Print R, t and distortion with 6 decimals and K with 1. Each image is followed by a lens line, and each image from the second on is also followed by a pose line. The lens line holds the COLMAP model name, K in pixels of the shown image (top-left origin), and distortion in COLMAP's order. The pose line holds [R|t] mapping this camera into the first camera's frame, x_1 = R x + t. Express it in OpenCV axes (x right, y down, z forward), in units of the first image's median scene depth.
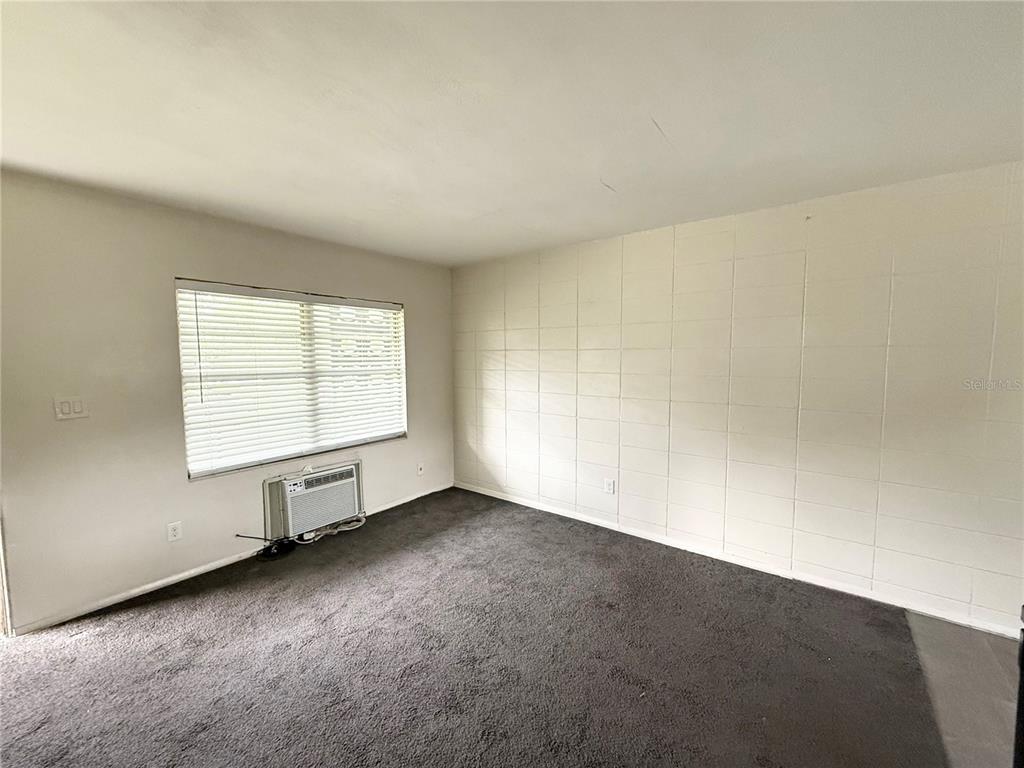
lens RADIAL K [[404.8, 0, 513.4], [0, 404.8, 387.0], [0, 0, 1]] dist [-0.001633, -0.000098]
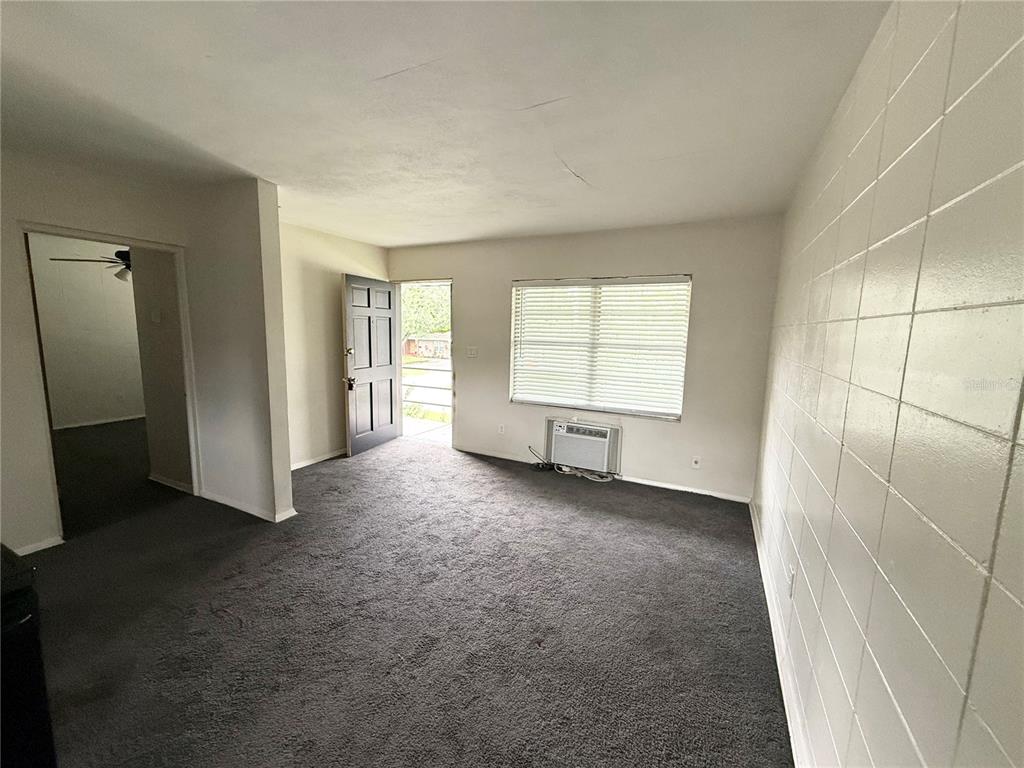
lens RADIAL K [[409.9, 0, 512.0], [0, 409.9, 384.0], [0, 0, 1]] dist [-0.000421, -0.000003]
pose [[0.194483, 0.142899, -0.970441, 0.678722], [-0.099952, 0.987069, 0.125316, -0.047001], [0.975800, 0.072626, 0.206251, 0.525440]]
